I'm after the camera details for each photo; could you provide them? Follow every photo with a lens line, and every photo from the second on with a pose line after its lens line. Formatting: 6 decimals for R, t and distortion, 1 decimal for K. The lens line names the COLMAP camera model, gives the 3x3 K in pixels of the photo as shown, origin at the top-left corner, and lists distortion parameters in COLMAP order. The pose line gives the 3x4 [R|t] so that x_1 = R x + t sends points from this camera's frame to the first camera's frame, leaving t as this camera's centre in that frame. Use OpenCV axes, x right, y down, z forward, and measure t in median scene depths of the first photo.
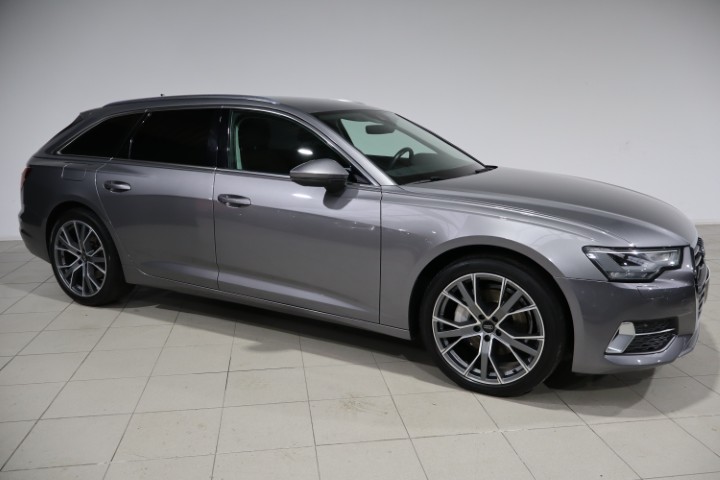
lens RADIAL K [[613.5, 0, 362.1], [0, 613.5, 246.3], [0, 0, 1]] dist [0.011415, -0.004586]
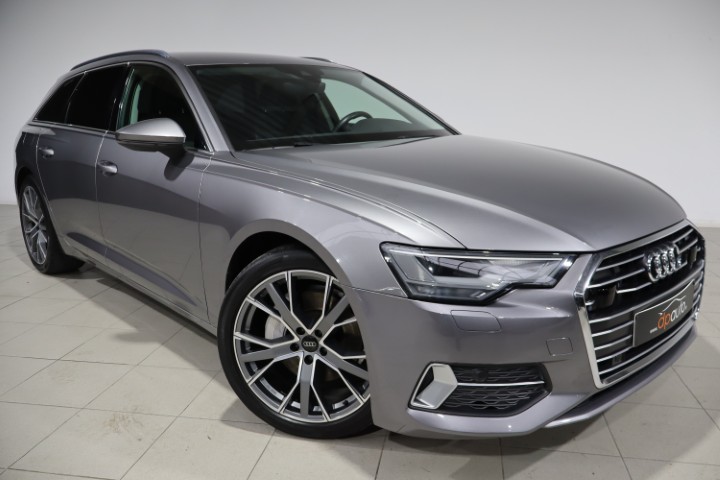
lens RADIAL K [[613.5, 0, 355.6], [0, 613.5, 234.6], [0, 0, 1]] dist [0.011415, -0.004586]
pose [[0.945757, 0.059232, -0.319429, 0.481615], [-0.055886, 0.998244, 0.019638, -0.017774], [0.320031, -0.000721, 0.947407, 0.314453]]
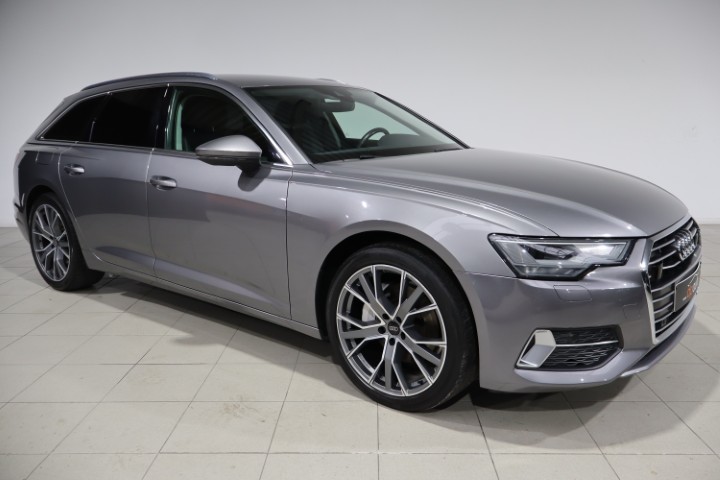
lens RADIAL K [[613.5, 0, 362.7], [0, 613.5, 241.0], [0, 0, 1]] dist [0.011415, -0.004586]
pose [[0.984144, 0.020546, -0.176175, 0.298568], [-0.021477, 0.999764, -0.003383, 0.013418], [0.176064, 0.007113, 0.984353, 0.146975]]
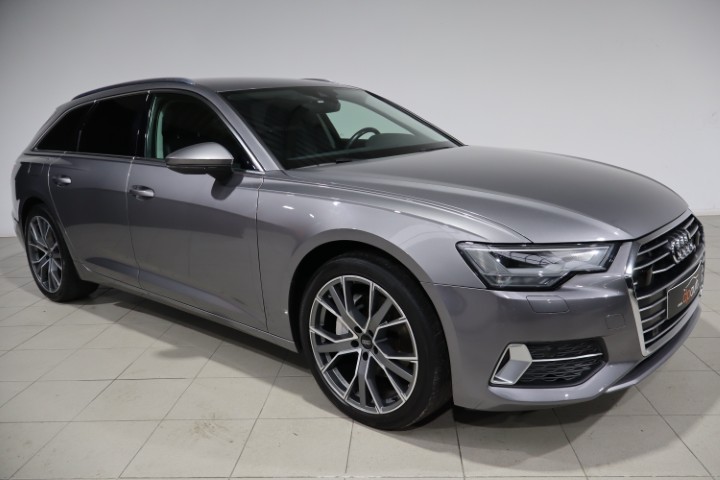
lens RADIAL K [[613.5, 0, 361.2], [0, 613.5, 240.2], [0, 0, 1]] dist [0.011415, -0.004586]
pose [[0.974030, -0.003341, -0.226395, 0.367006], [0.004236, 0.999985, 0.003467, -0.005270], [0.226380, -0.004336, 0.974029, 0.203447]]
